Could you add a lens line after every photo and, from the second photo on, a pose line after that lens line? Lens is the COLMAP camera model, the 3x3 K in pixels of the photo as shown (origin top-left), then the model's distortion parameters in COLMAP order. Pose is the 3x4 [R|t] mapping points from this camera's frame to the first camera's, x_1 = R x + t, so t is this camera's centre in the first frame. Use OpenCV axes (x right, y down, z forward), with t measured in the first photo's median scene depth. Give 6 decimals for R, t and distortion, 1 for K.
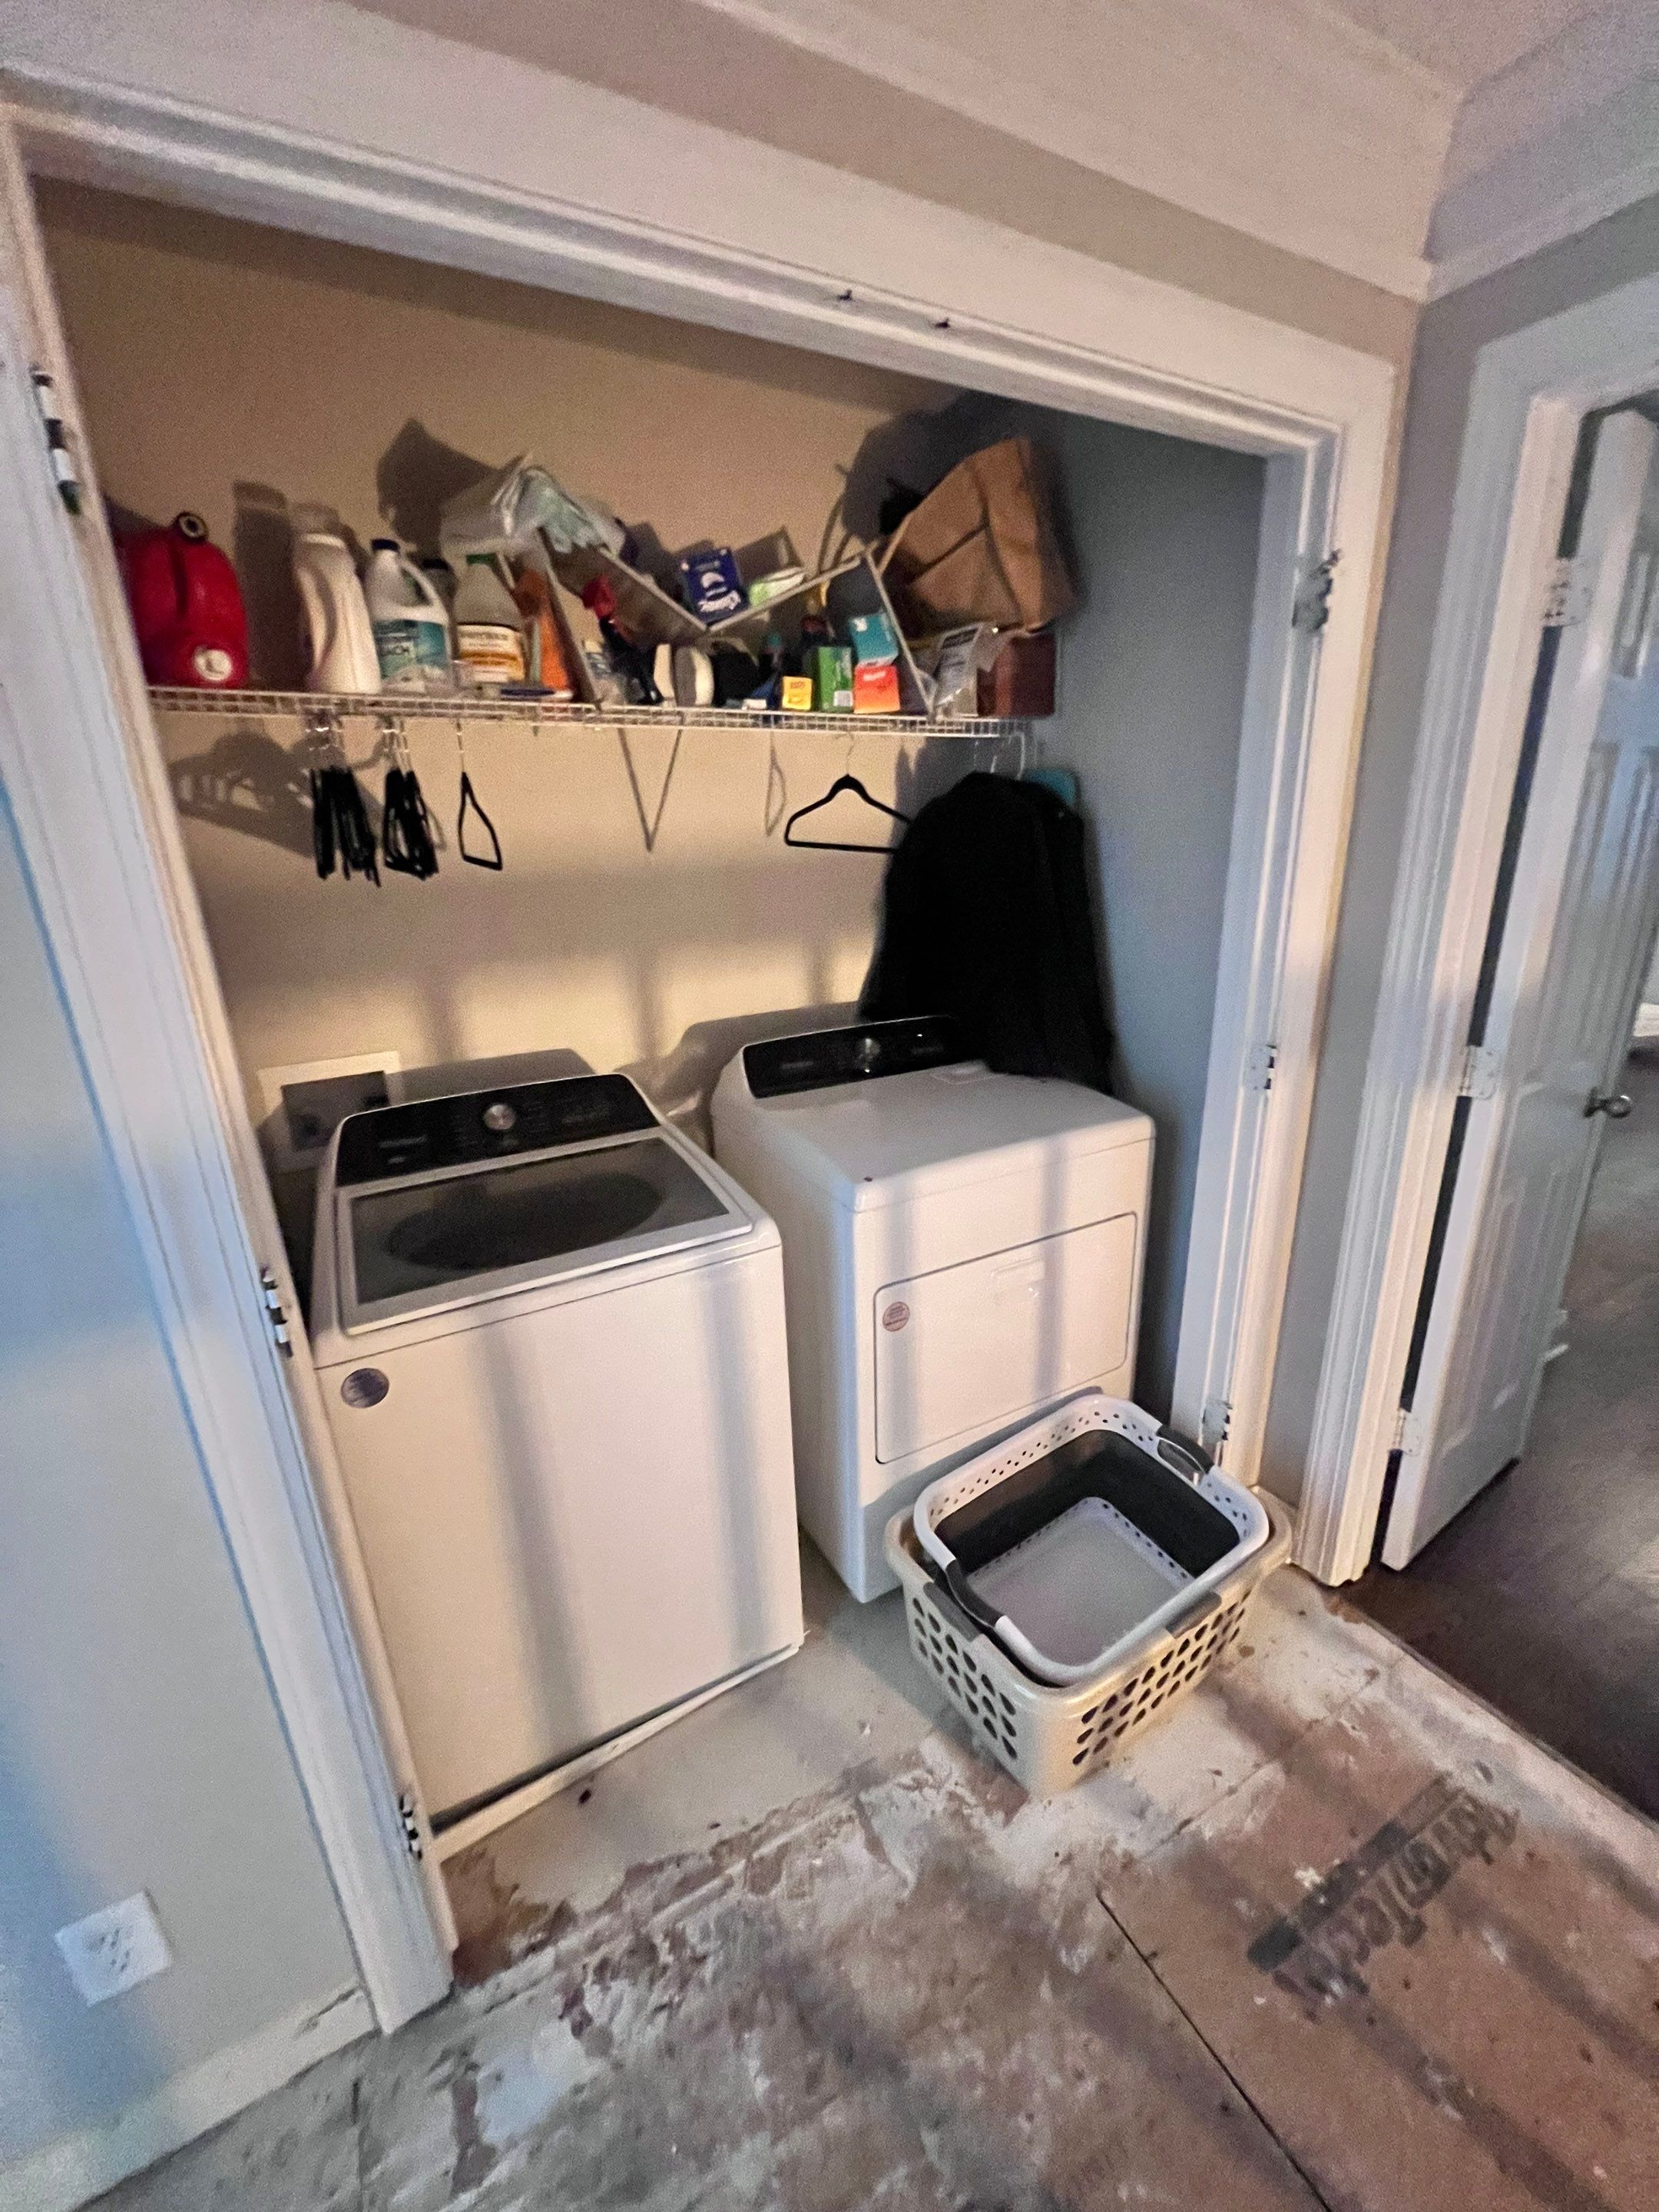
lens RADIAL K [[883.0, 0, 829.5], [0, 883.0, 1106.0], [0, 0, 1]] dist [-0.011632, 0.003252]
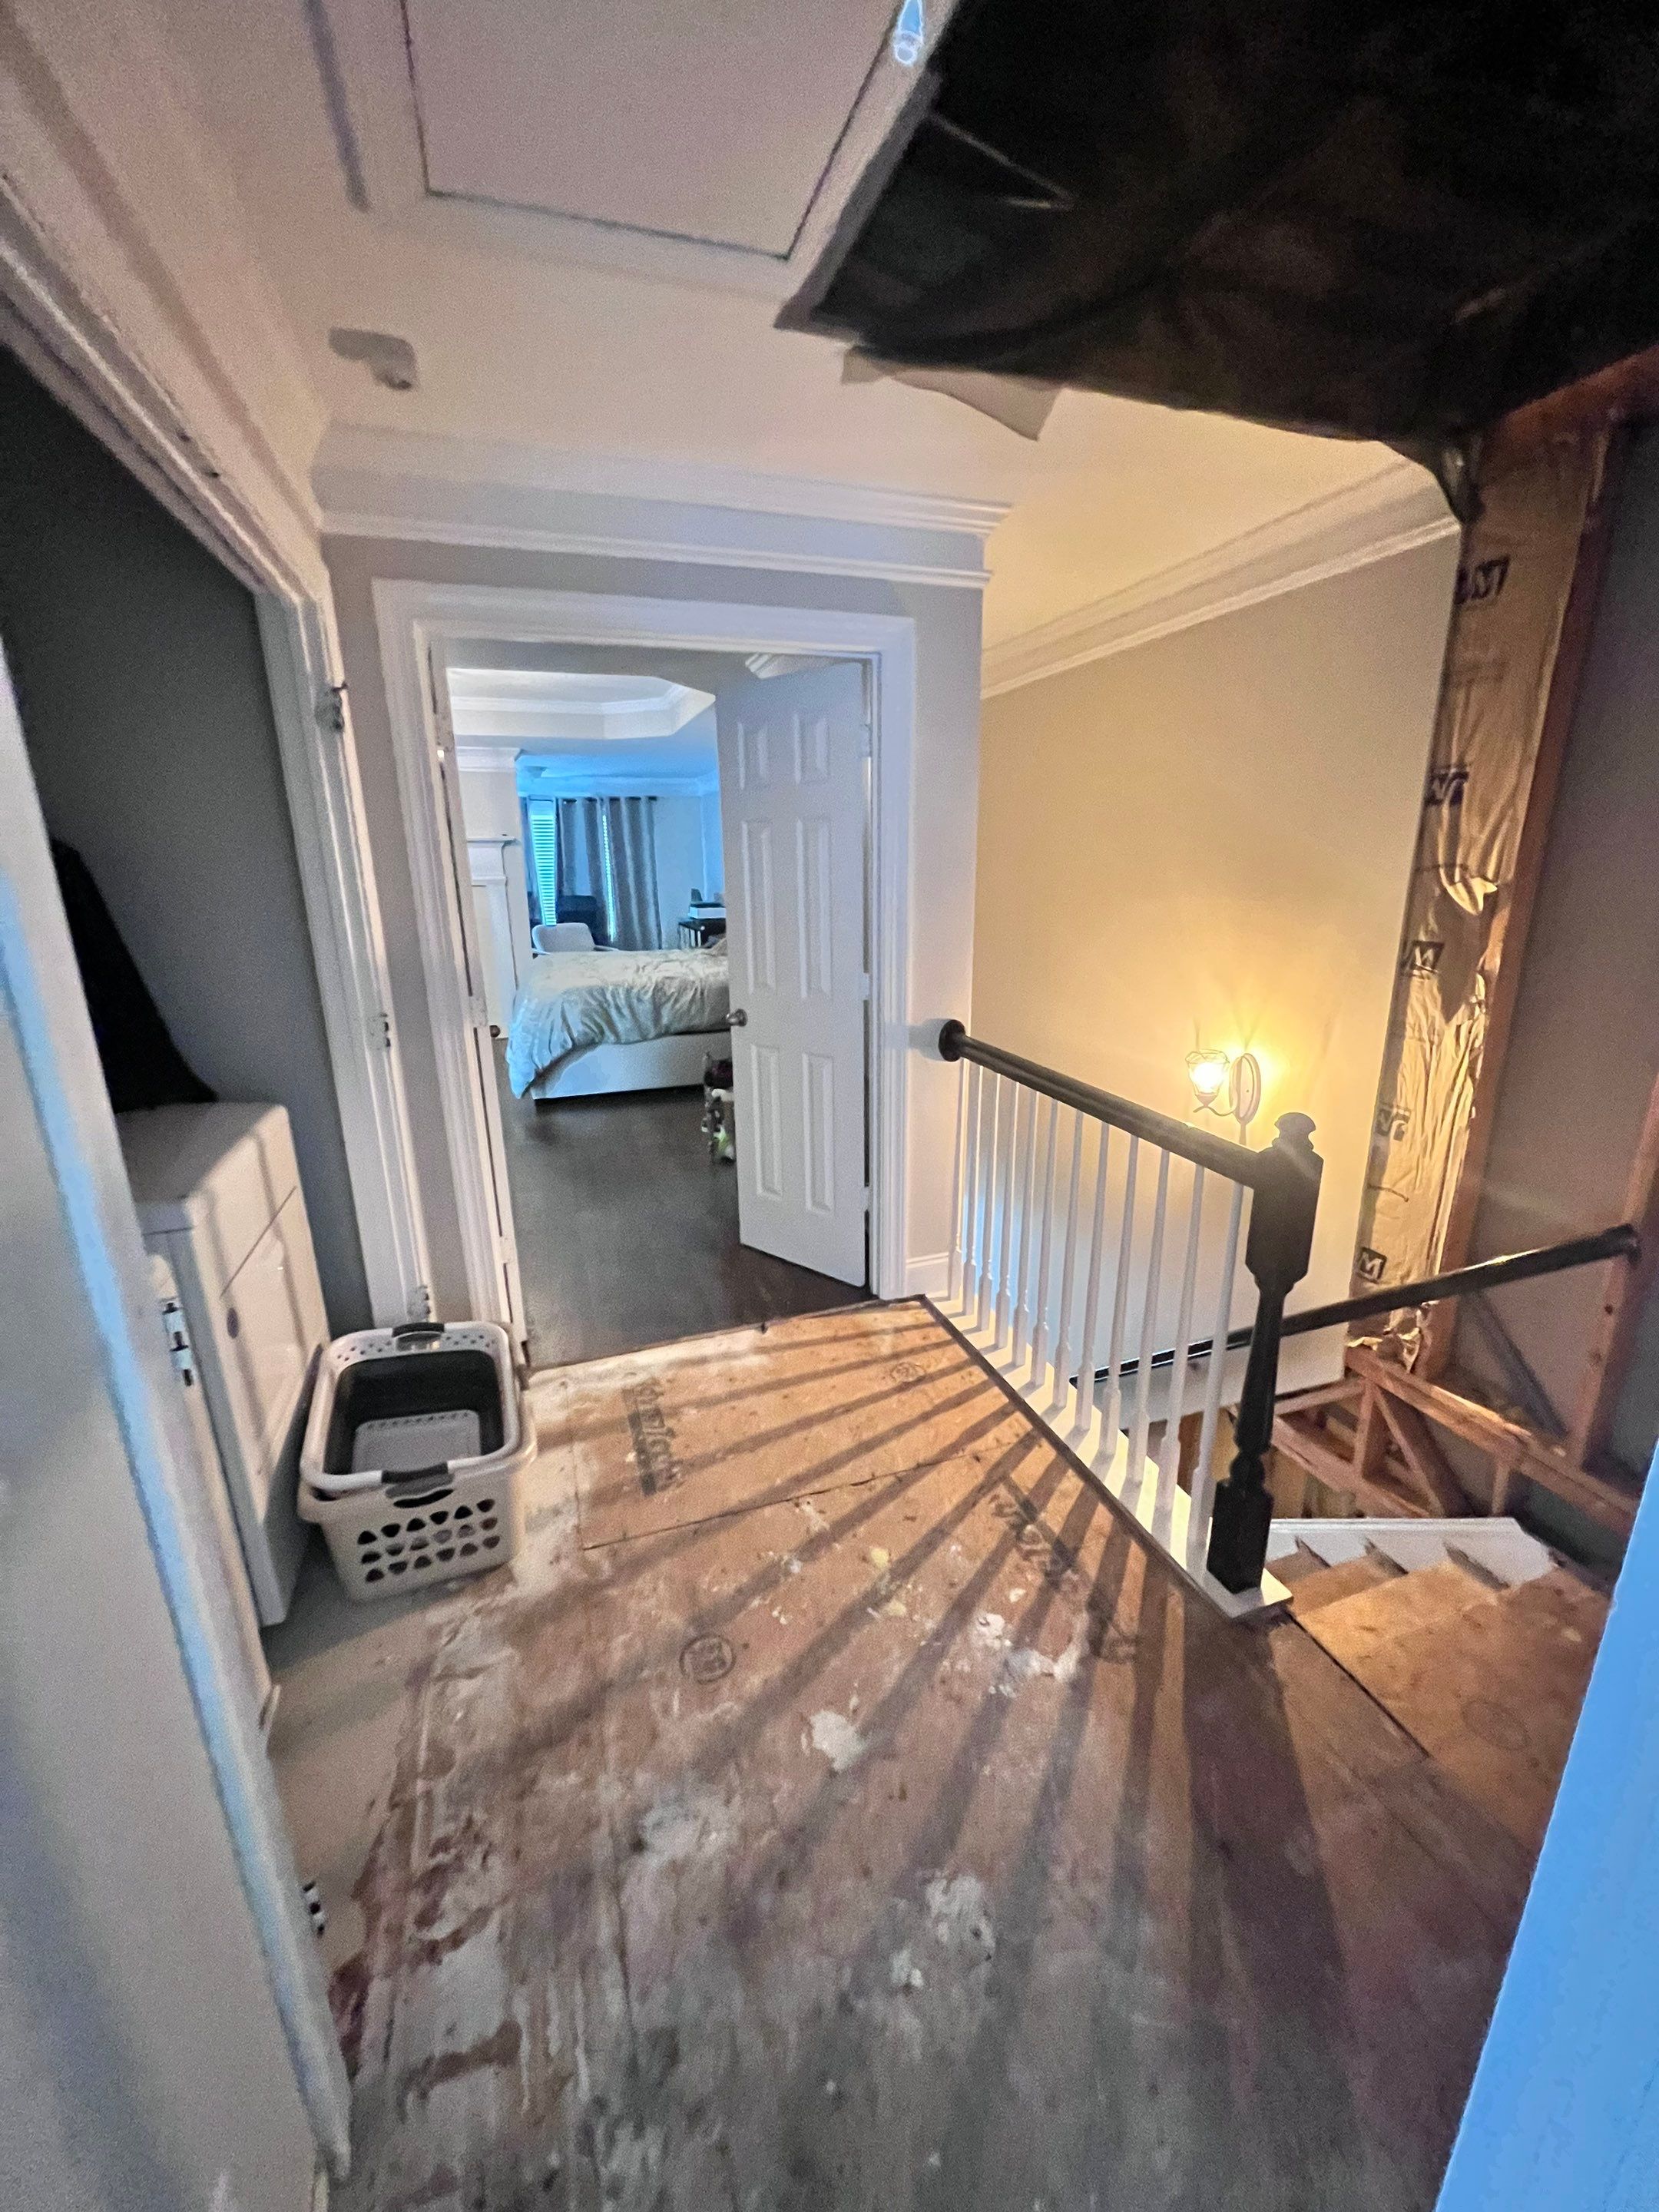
lens RADIAL K [[883.0, 0, 829.5], [0, 883.0, 1106.0], [0, 0, 1]] dist [-0.011632, 0.003252]
pose [[0.166307, -0.240402, 0.956320, -0.870472], [0.303682, 0.935175, 0.182276, 0.030754], [-0.938147, 0.260103, 0.228532, 0.049462]]
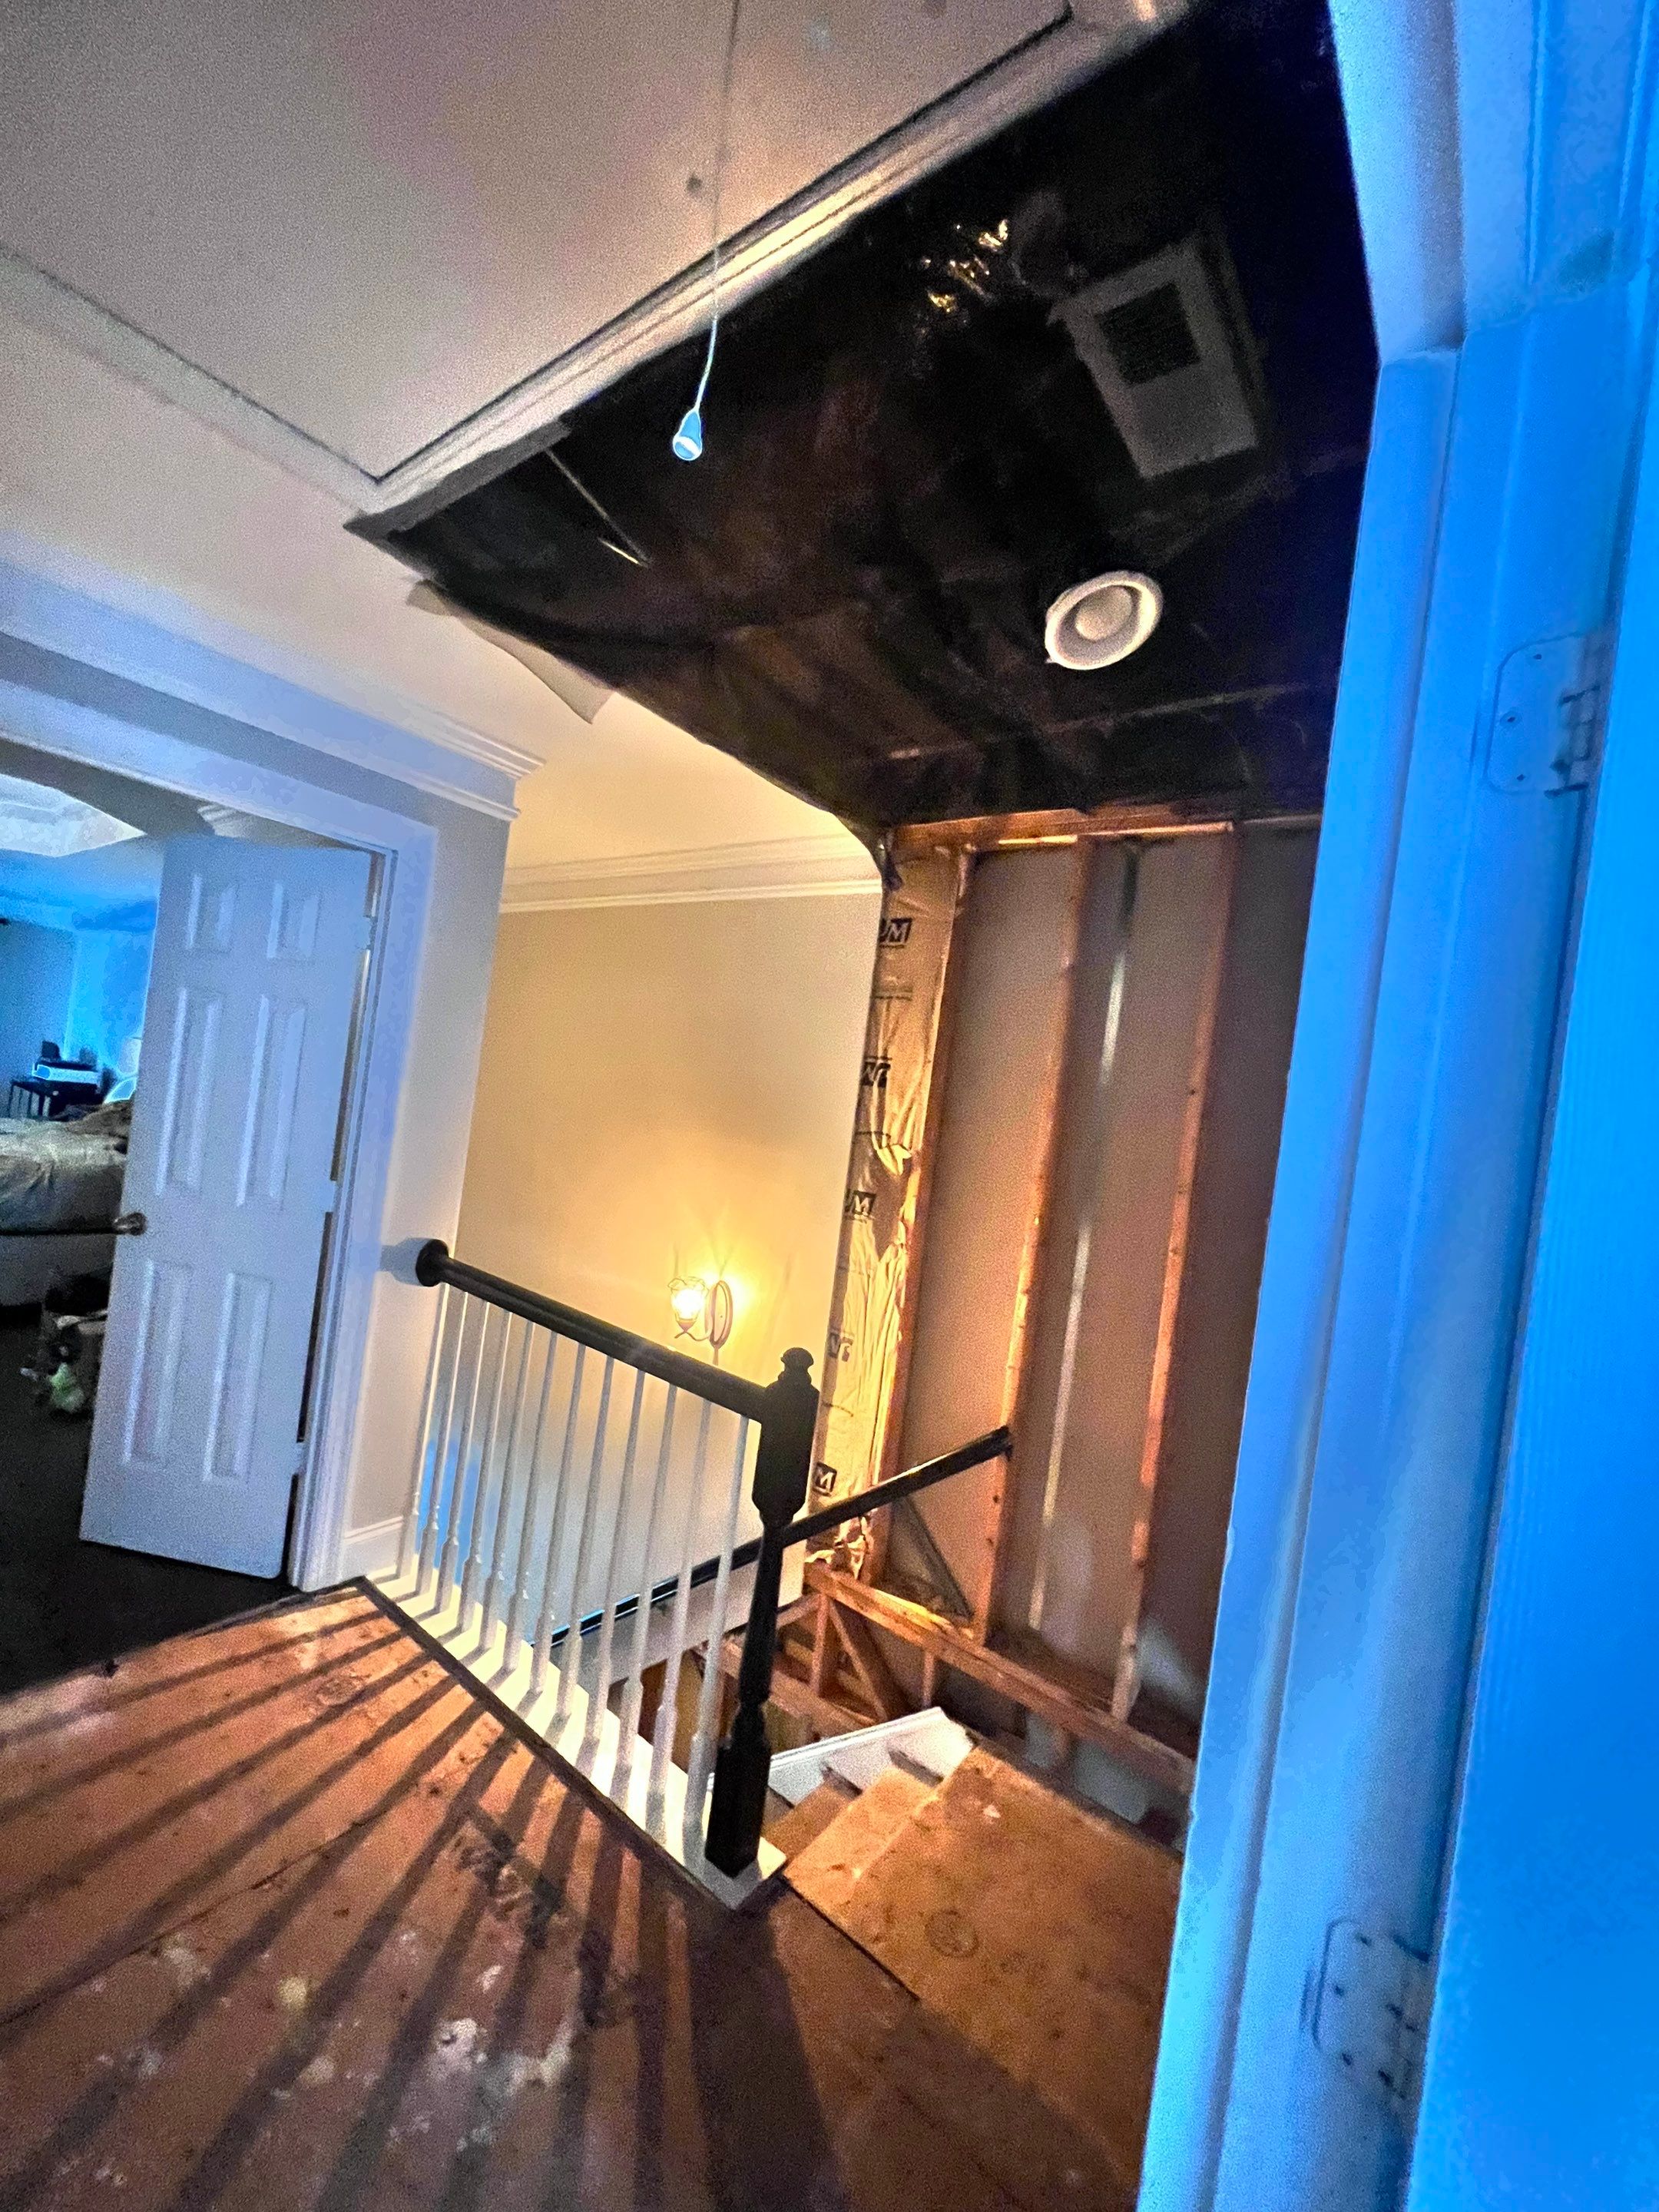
lens RADIAL K [[883.0, 0, 829.5], [0, 883.0, 1106.0], [0, 0, 1]] dist [-0.011632, 0.003252]
pose [[-0.411730, -0.024633, 0.910973, -0.831285], [0.156552, 0.982862, 0.097333, -0.027658], [-0.897758, 0.182689, -0.400817, 0.153584]]
